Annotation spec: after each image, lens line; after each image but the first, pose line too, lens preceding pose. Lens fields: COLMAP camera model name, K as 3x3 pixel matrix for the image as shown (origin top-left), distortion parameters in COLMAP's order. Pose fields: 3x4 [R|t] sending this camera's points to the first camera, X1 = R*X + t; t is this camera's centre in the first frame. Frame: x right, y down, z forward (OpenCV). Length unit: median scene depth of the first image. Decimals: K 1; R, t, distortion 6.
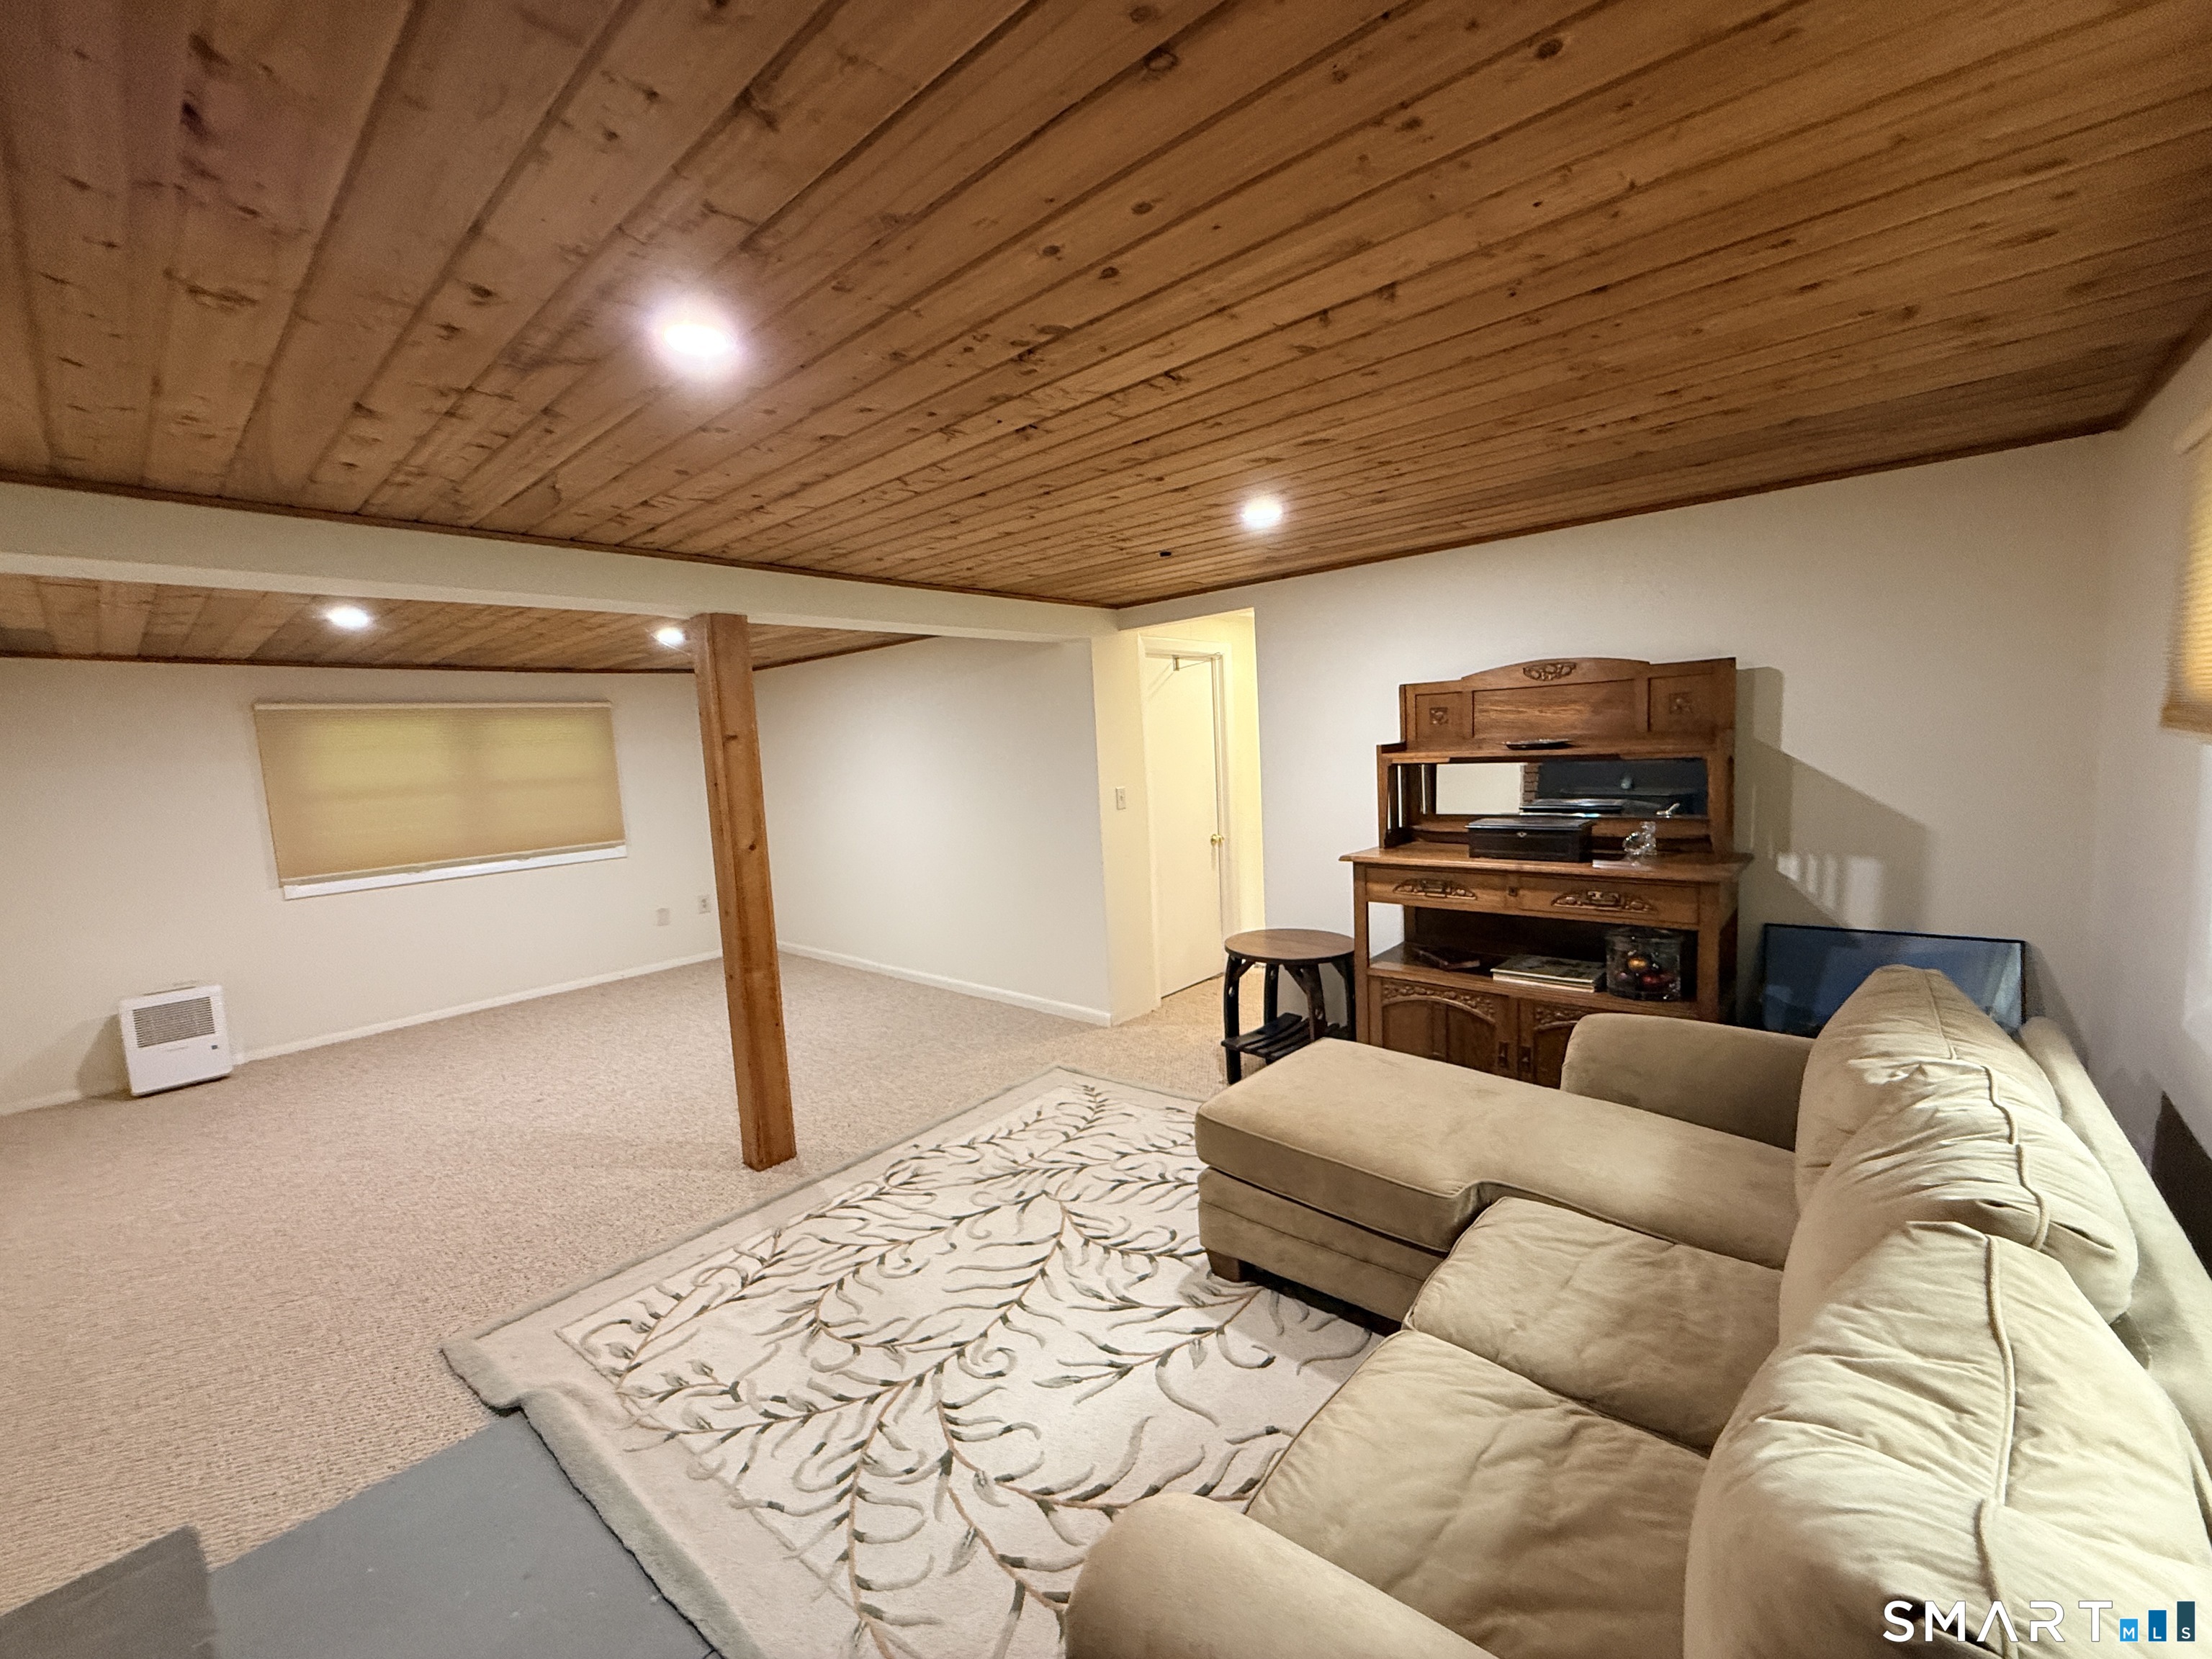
lens RADIAL K [[882.6, 0, 1098.5], [0, 882.6, 828.0], [0, 0, 1]] dist [0.000112, -0.000108]
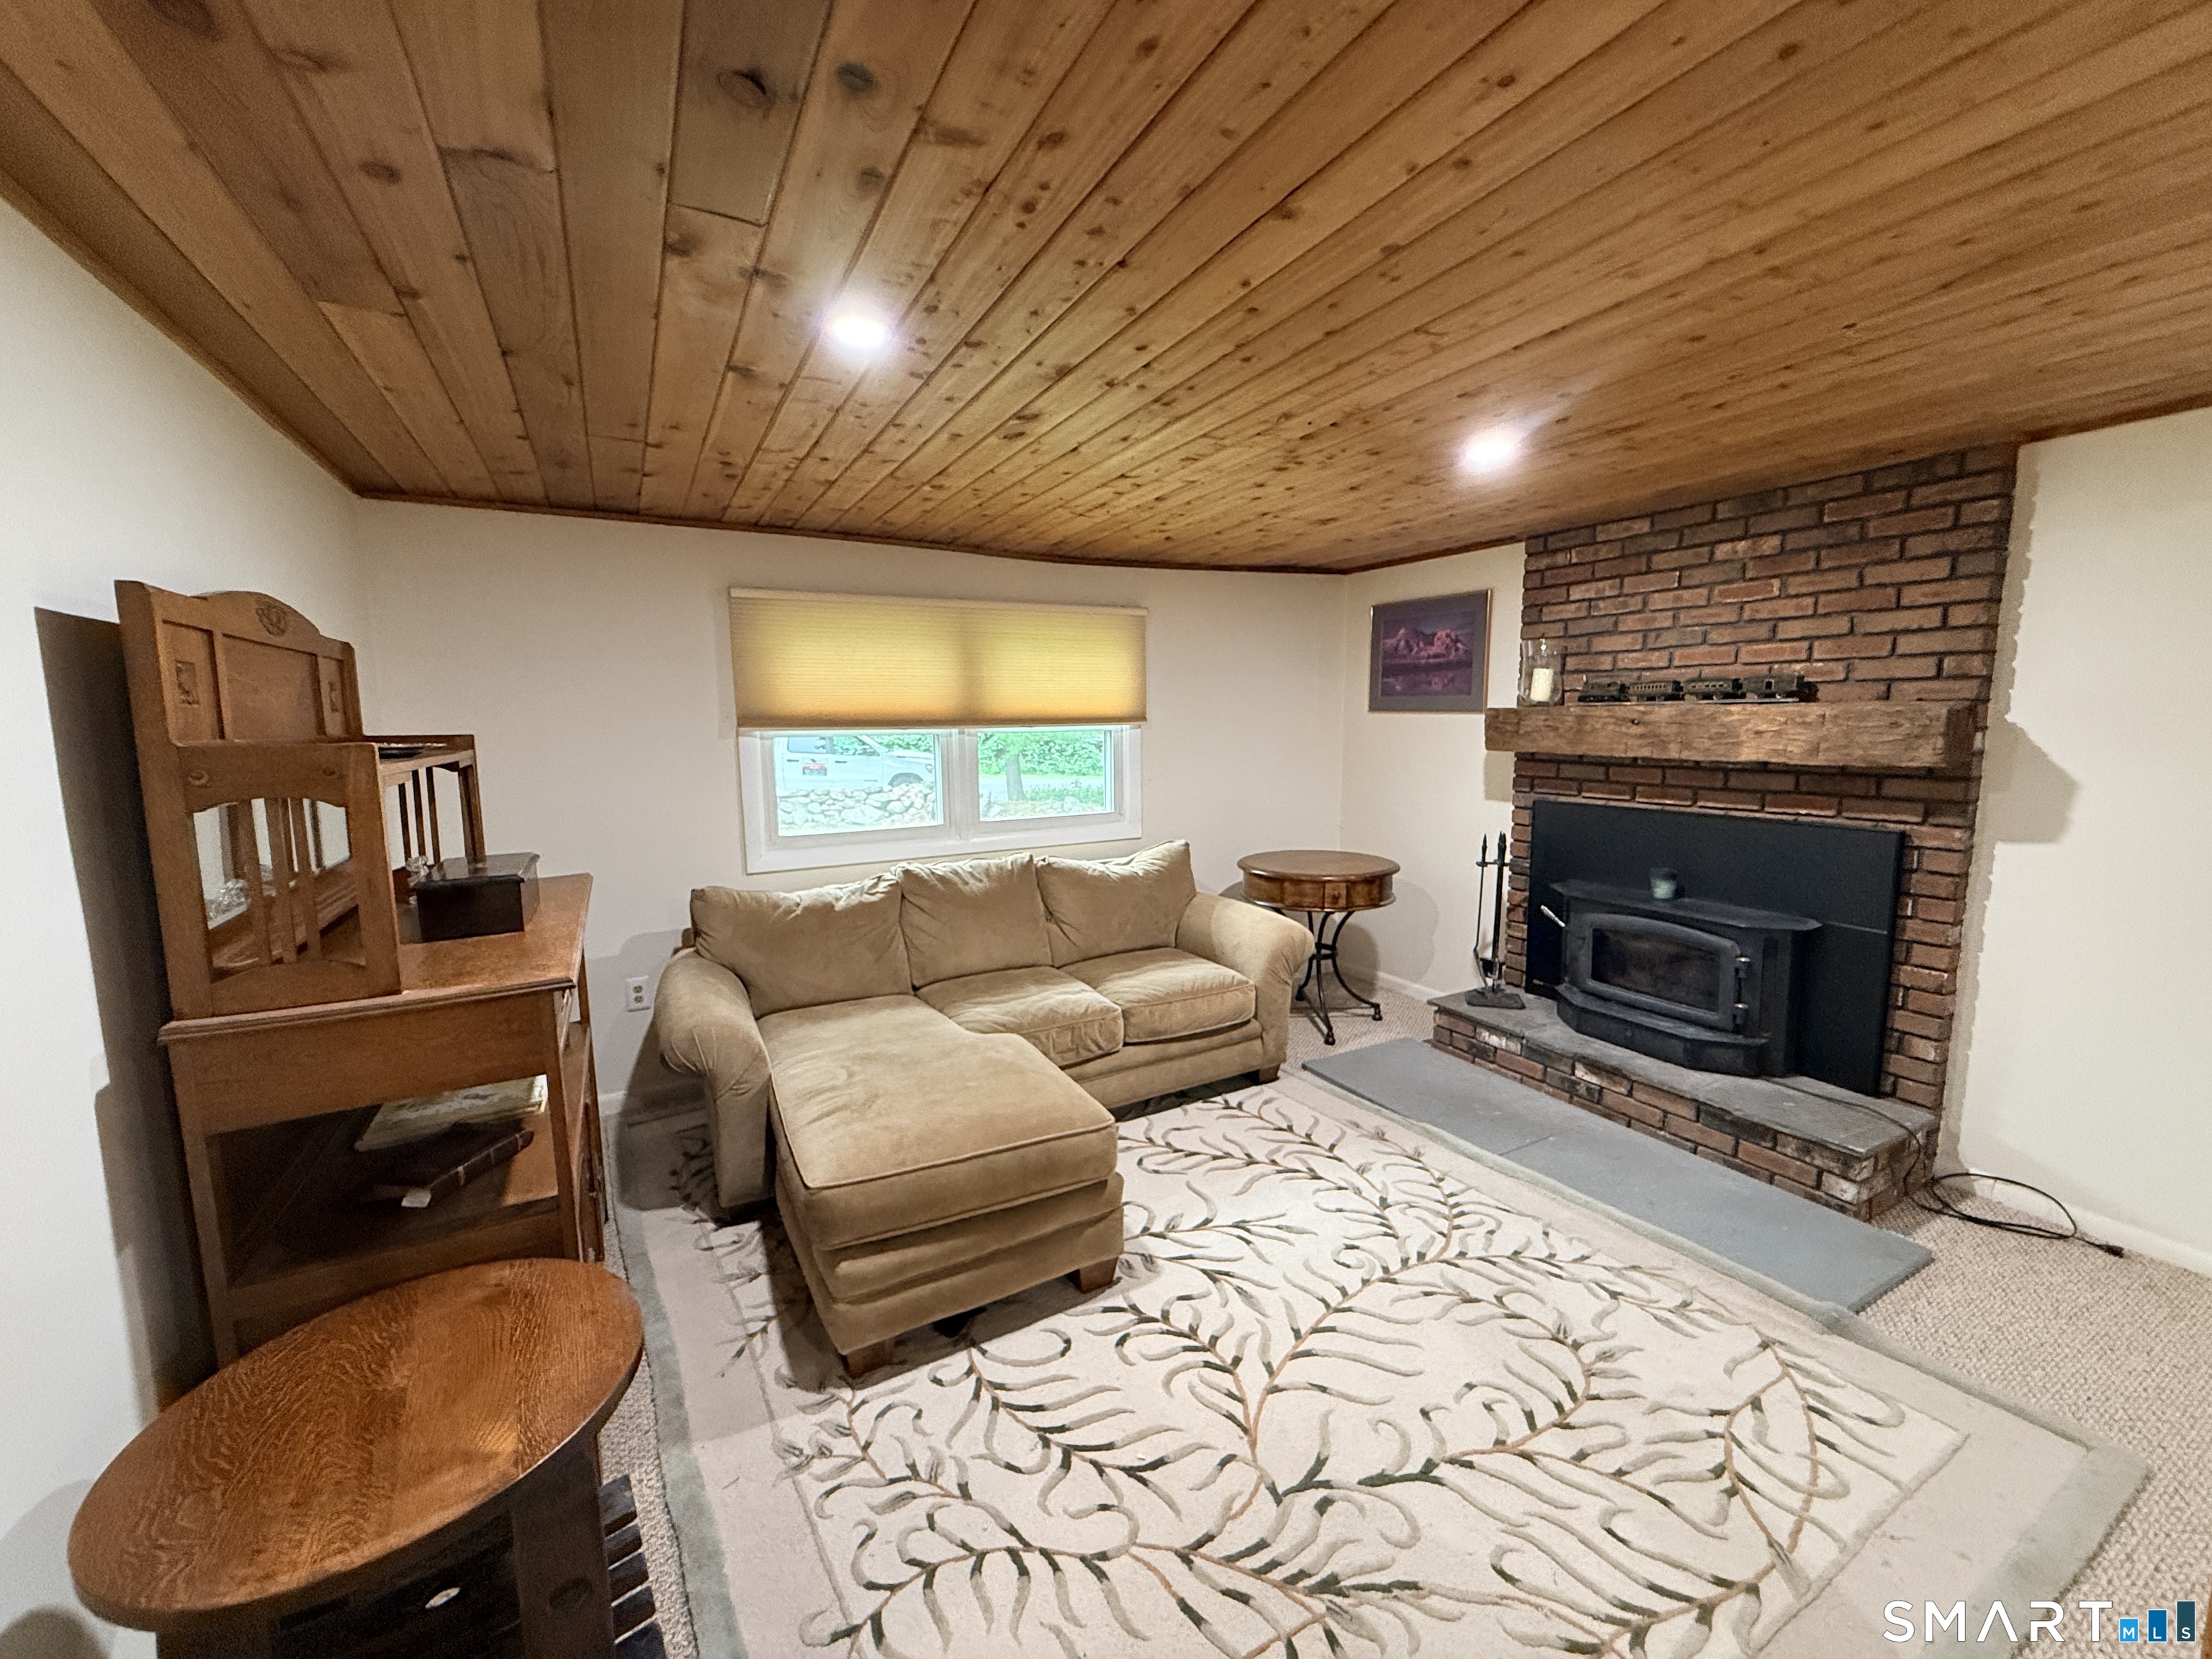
lens RADIAL K [[882.6, 0, 1098.5], [0, 882.6, 830.1], [0, 0, 1]] dist [0.000112, -0.000108]
pose [[-0.936042, 0.017992, 0.351428, -0.201784], [0.095257, 0.974360, 0.203837, -0.155251], [-0.338750, 0.224276, -0.913755, 1.851639]]
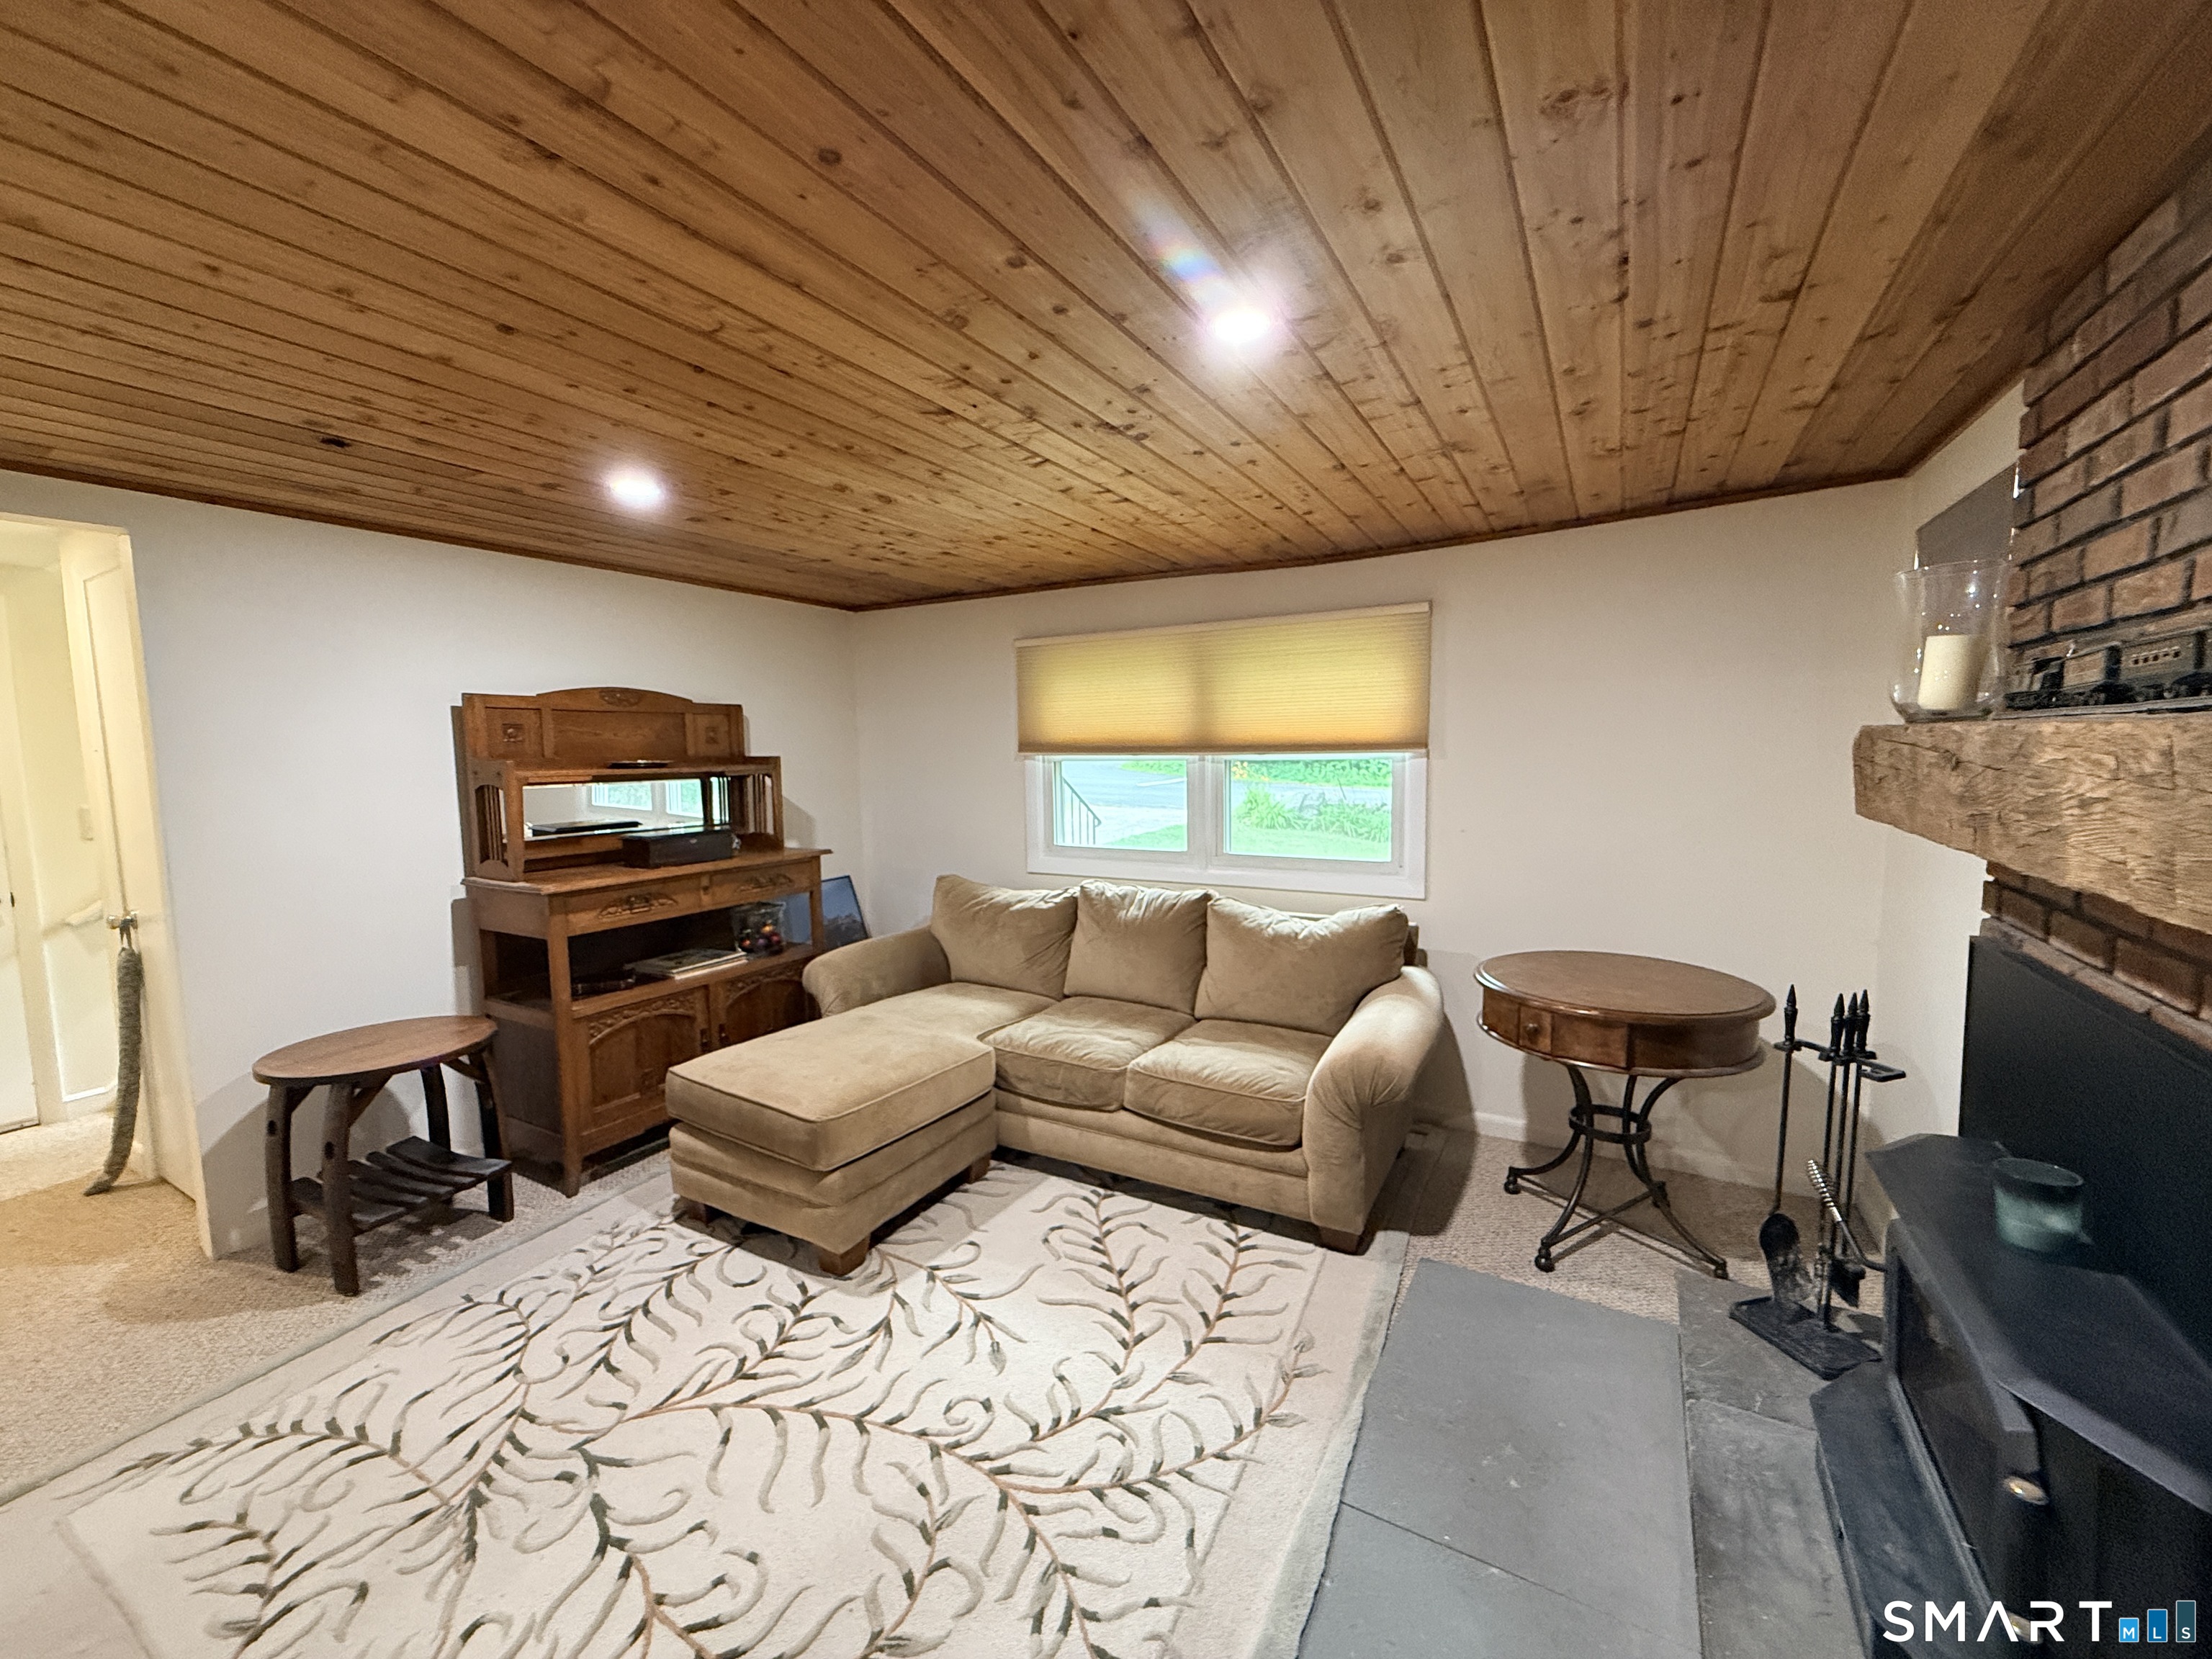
lens RADIAL K [[882.6, 0, 1098.9], [0, 882.6, 829.3], [0, 0, 1]] dist [0.000112, -0.000108]
pose [[-0.189568, -0.037166, 0.981164, -0.926501], [0.122419, 0.990591, 0.061175, -0.016378], [-0.974206, 0.131710, -0.183235, 0.889165]]
